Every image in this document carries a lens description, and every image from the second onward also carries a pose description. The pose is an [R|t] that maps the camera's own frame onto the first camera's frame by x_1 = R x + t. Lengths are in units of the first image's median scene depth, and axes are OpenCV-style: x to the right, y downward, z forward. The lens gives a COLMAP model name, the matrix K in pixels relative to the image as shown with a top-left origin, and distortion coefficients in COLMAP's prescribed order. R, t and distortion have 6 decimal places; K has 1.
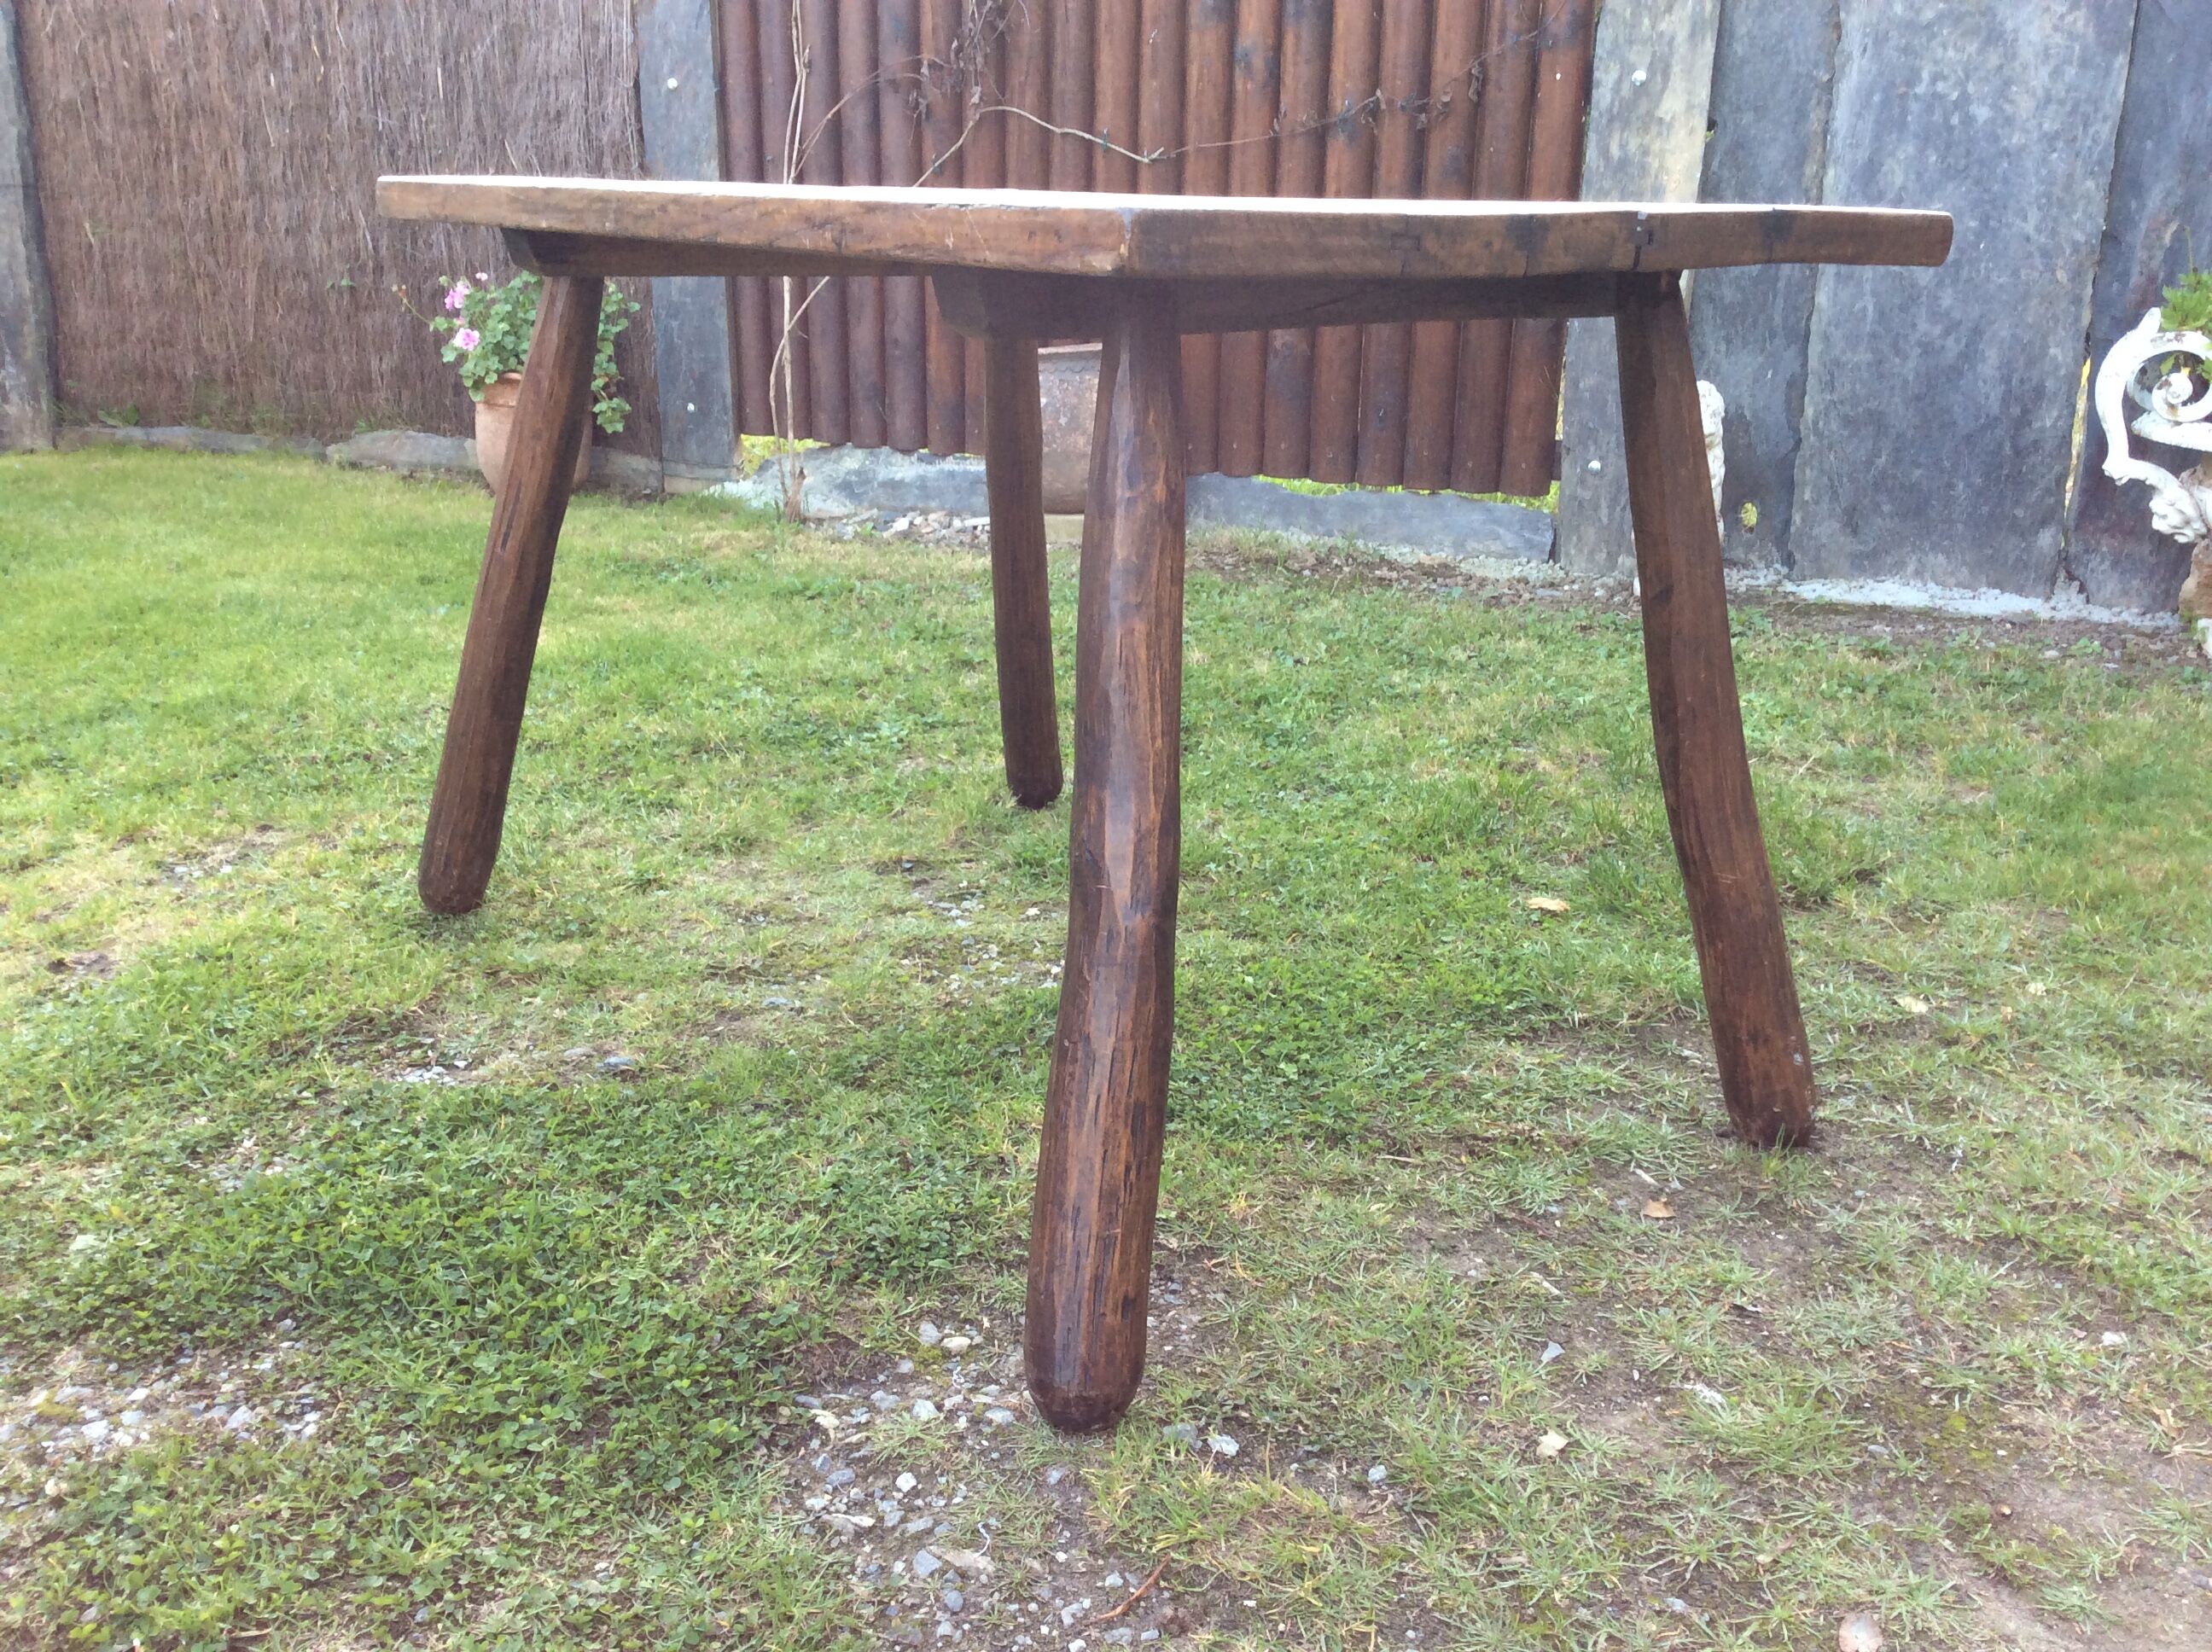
lens RADIAL K [[2020.5, 0, 1100.0], [0, 2020.5, 844.3], [0, 0, 1]] dist [0.117721, -0.239957]
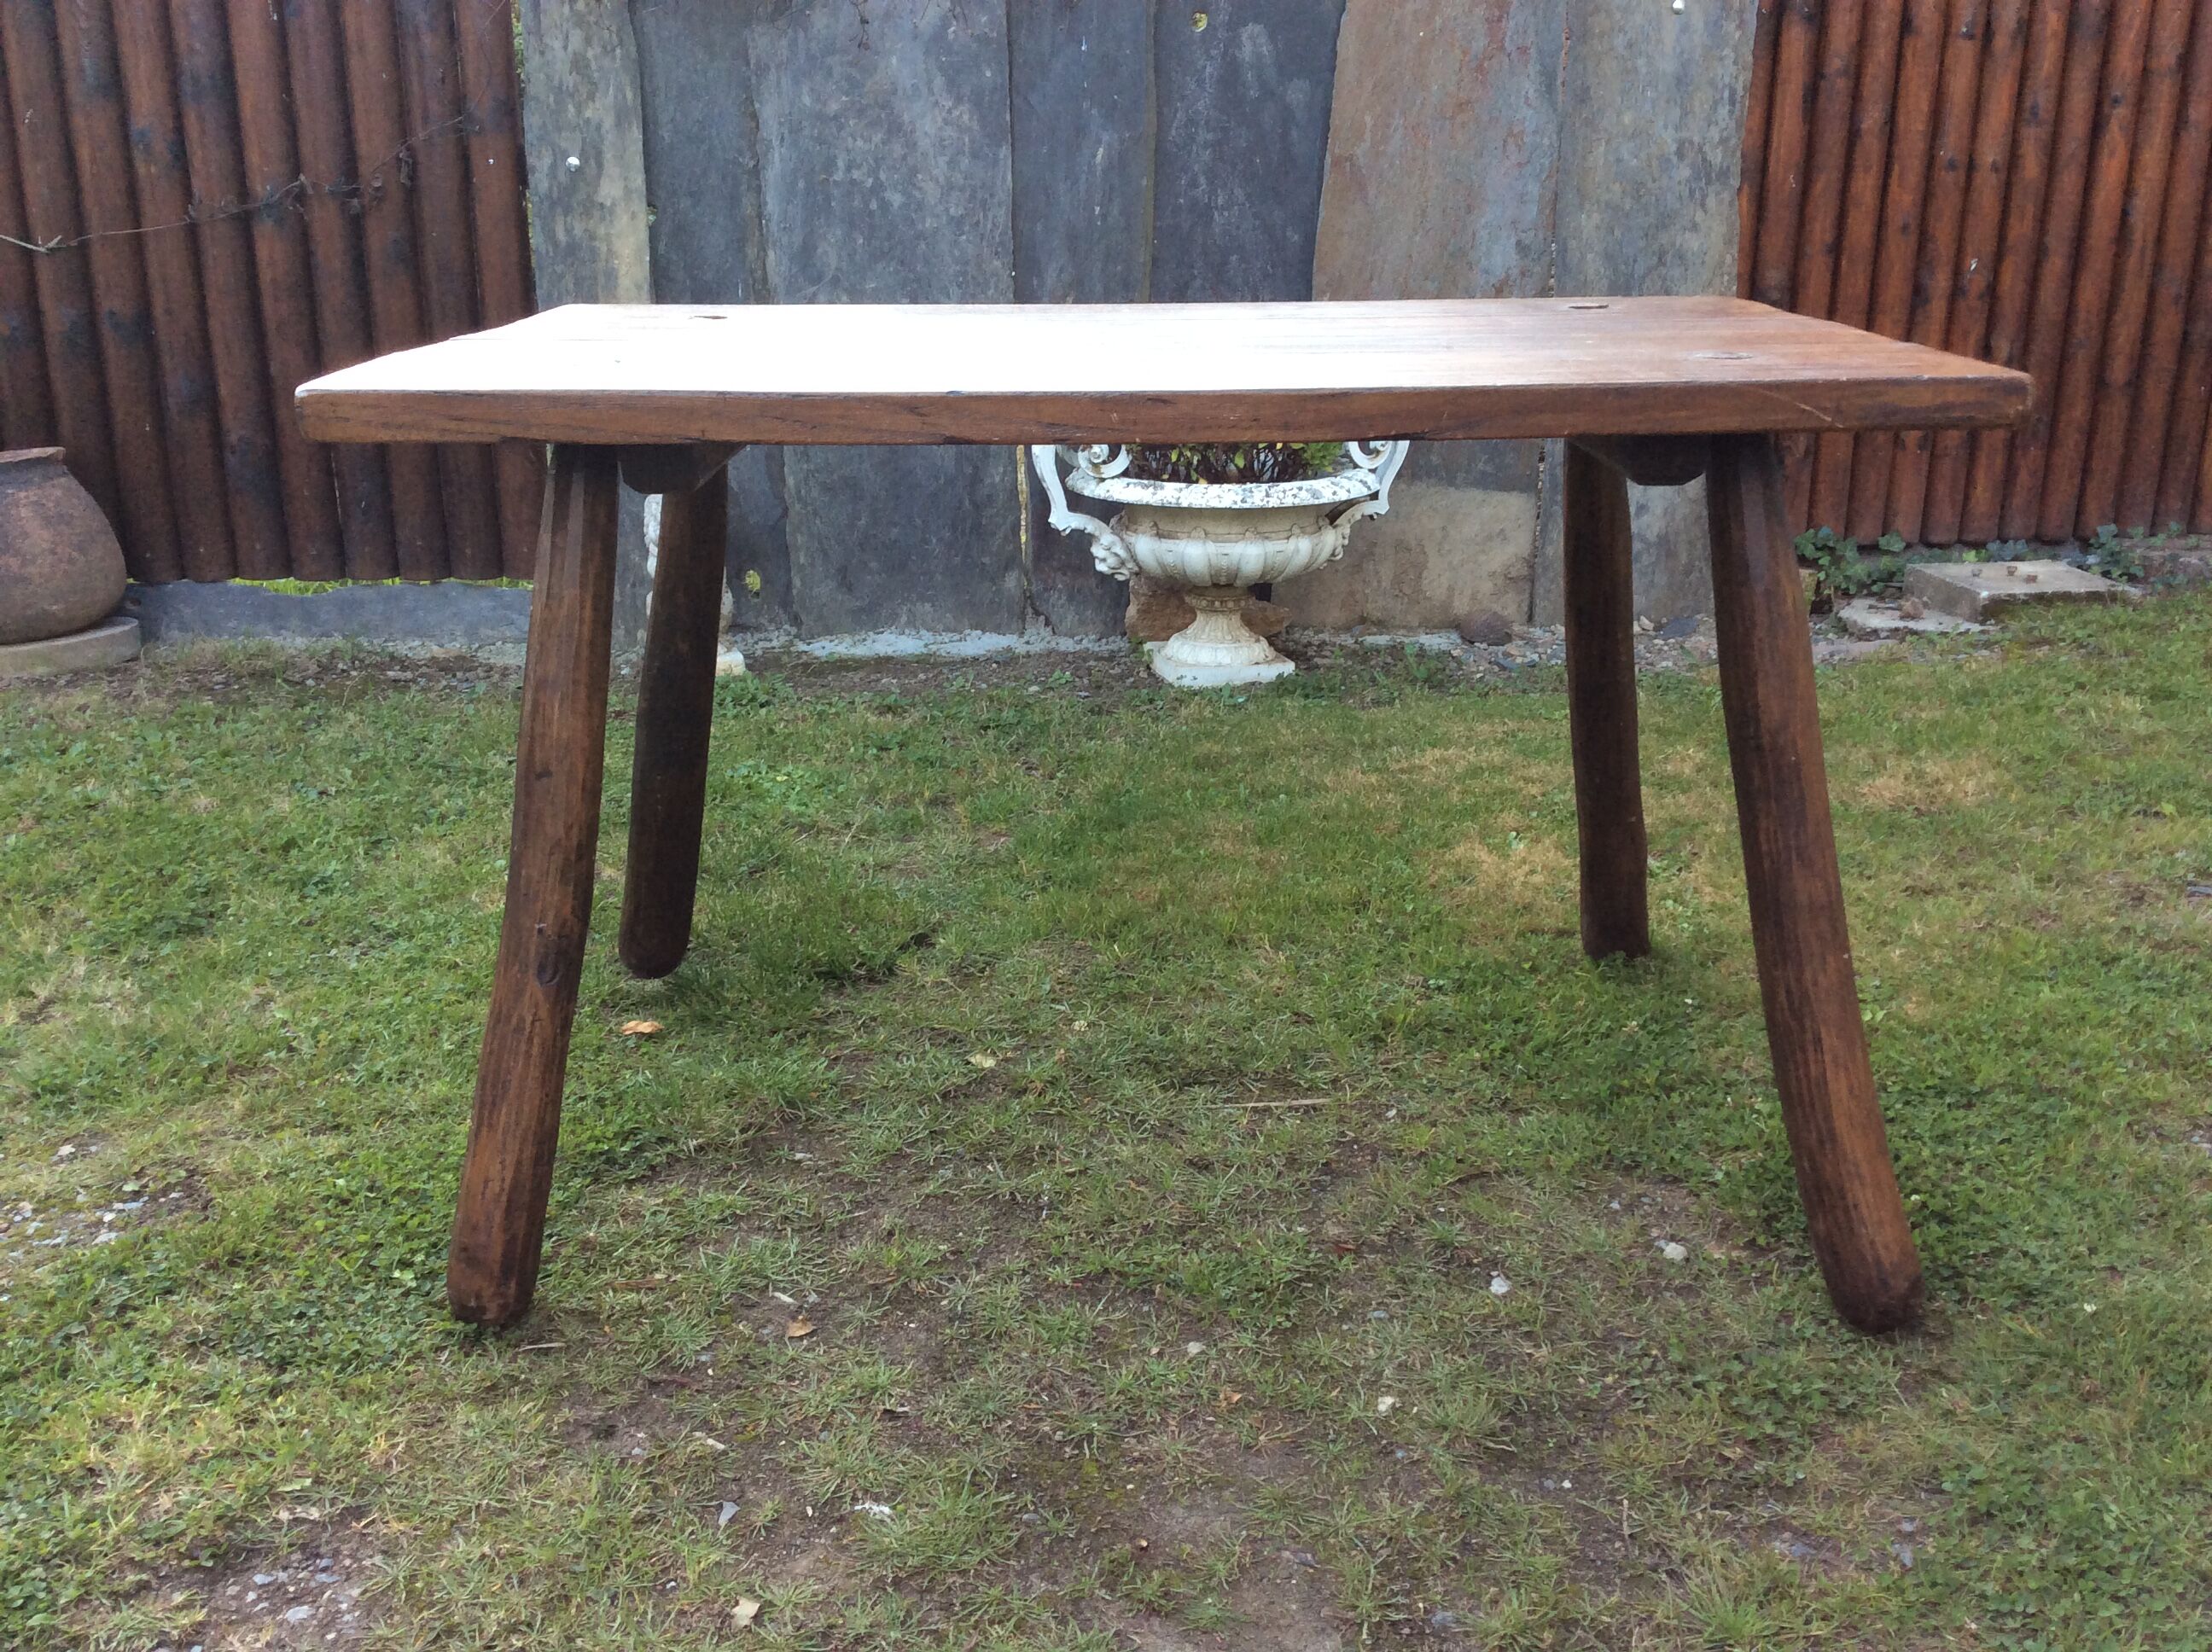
lens RADIAL K [[2013.6, 0, 1108.6], [0, 2013.6, 858.4], [0, 0, 1]] dist [0.124632, -0.255369]
pose [[0.882274, -0.157078, 0.443756, -0.008523], [0.159155, 0.986707, 0.032837, -0.056441], [-0.443015, 0.041655, 0.895546, -0.007579]]
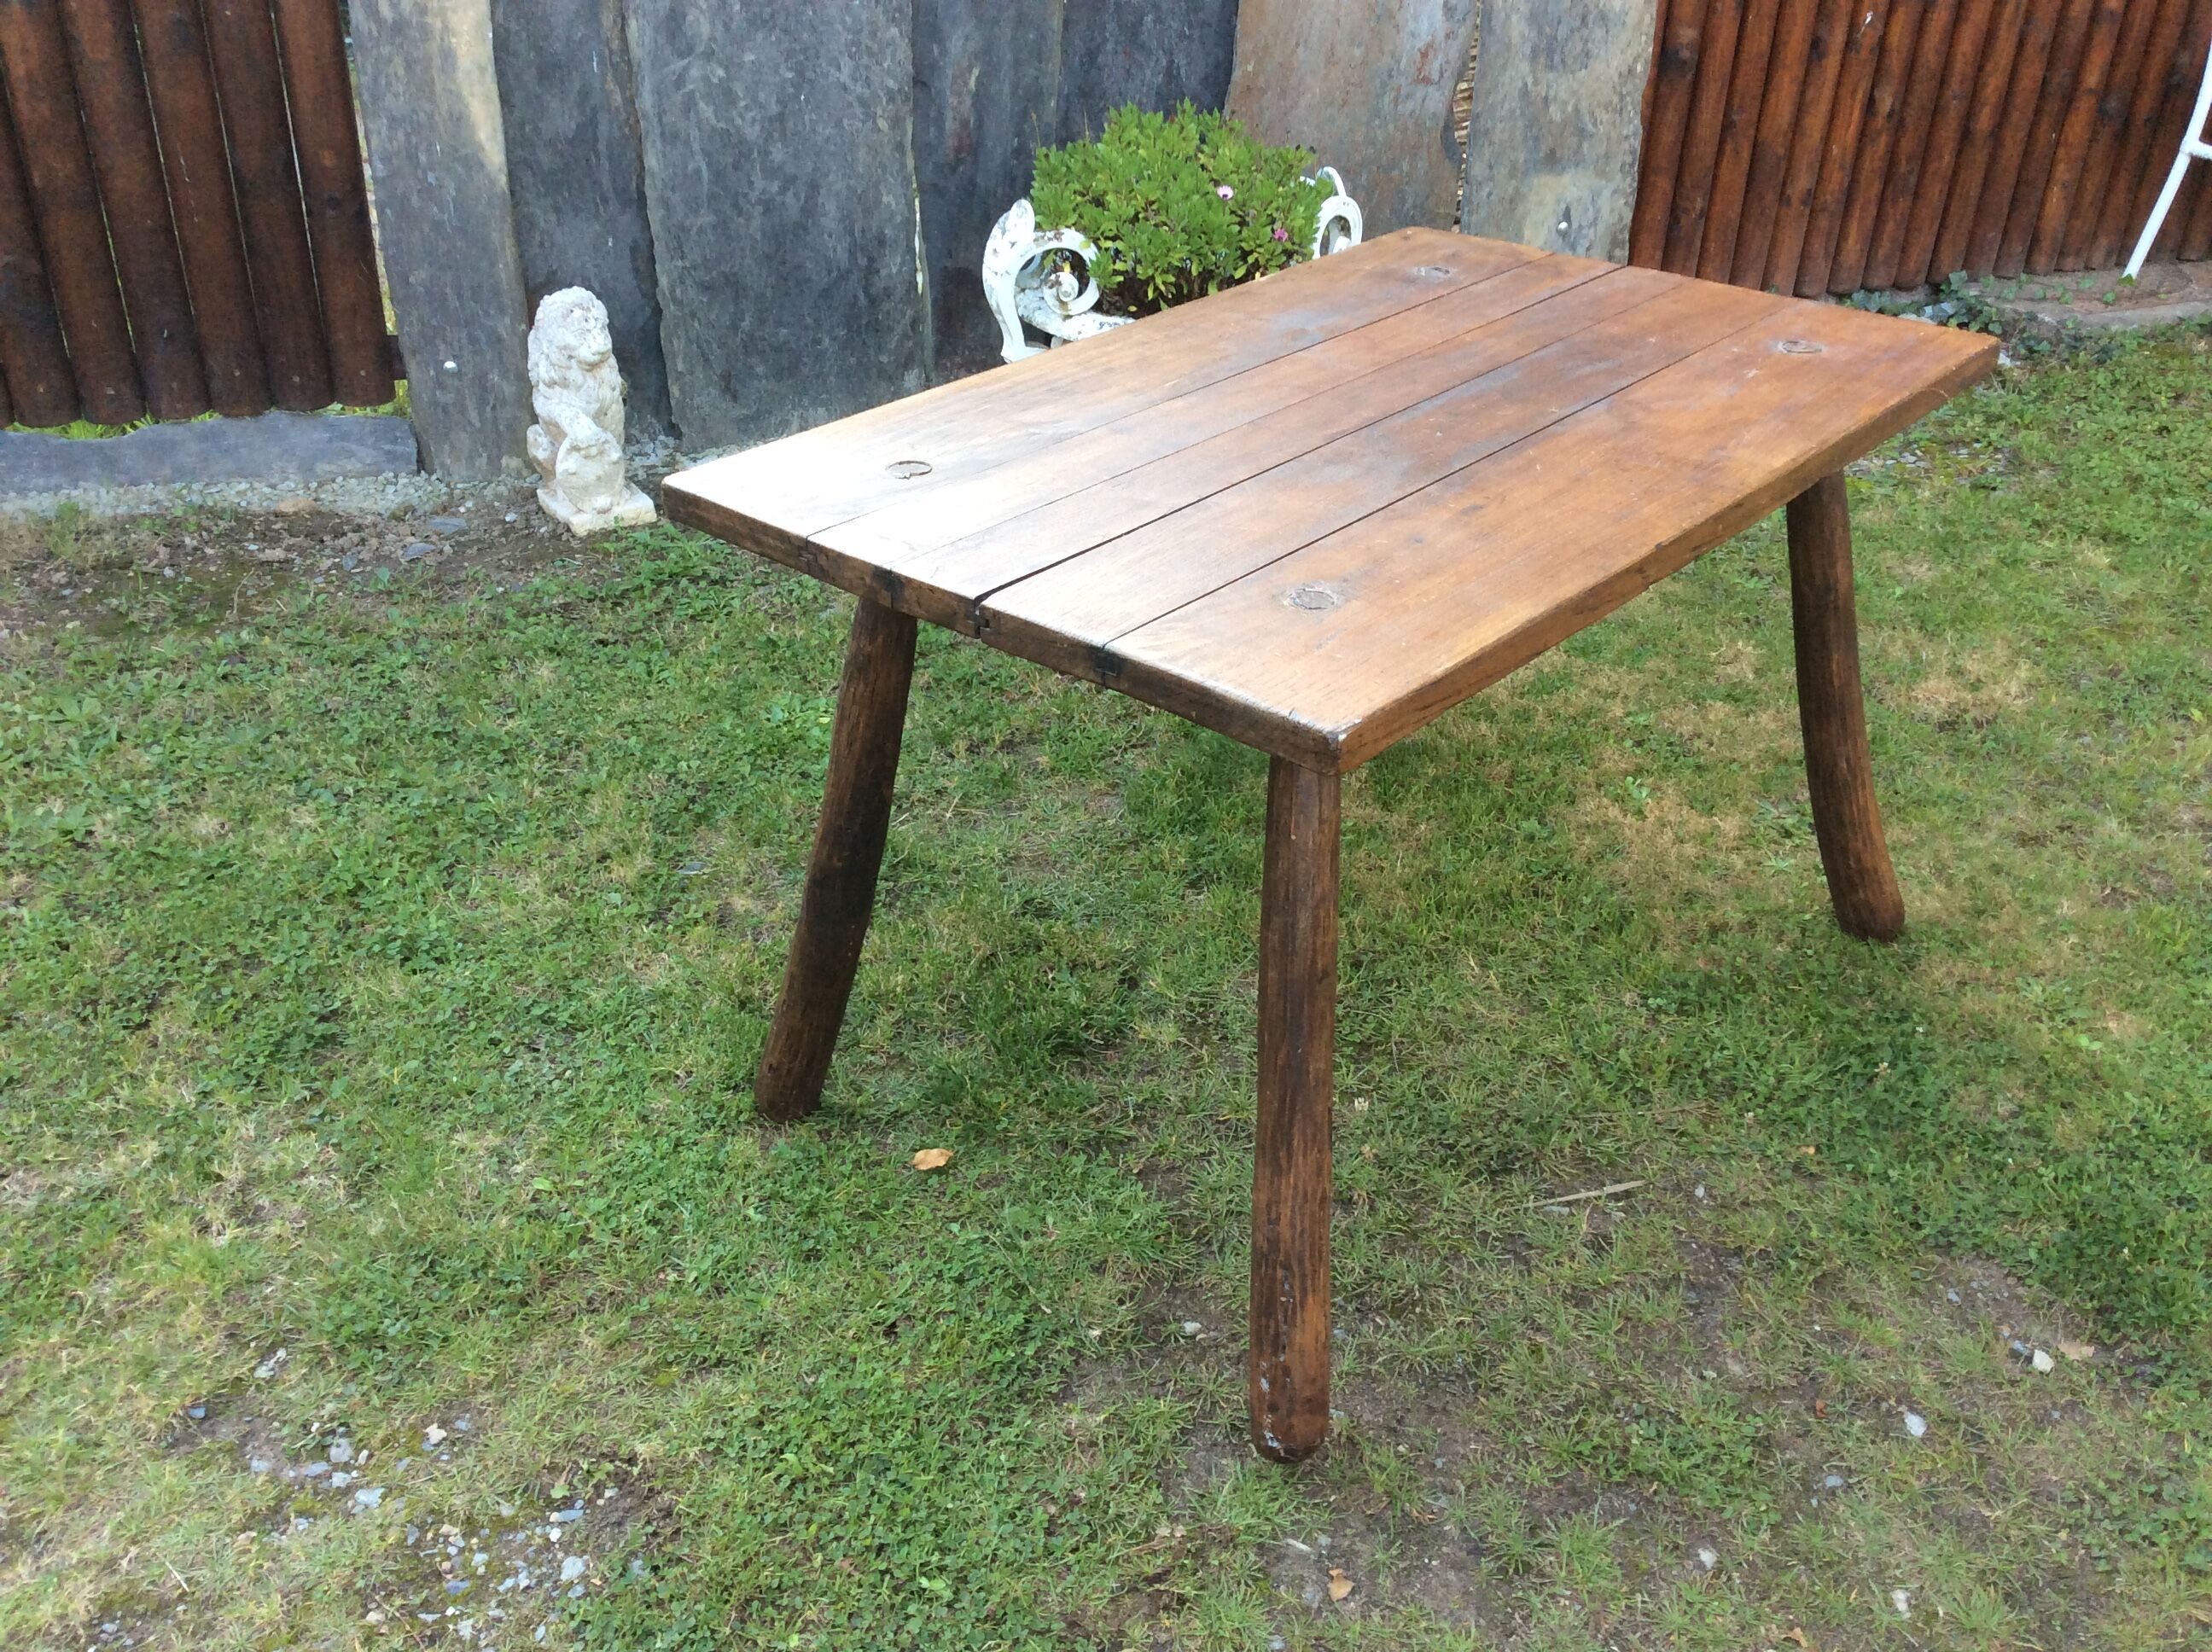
lens RADIAL K [[2013.6, 0, 1108.6], [0, 2013.6, 858.4], [0, 0, 1]] dist [0.124632, -0.255369]
pose [[0.754427, -0.338195, 0.562552, -0.247156], [0.189528, 0.932780, 0.306596, -0.446844], [-0.628426, -0.124684, 0.767812, 0.246410]]
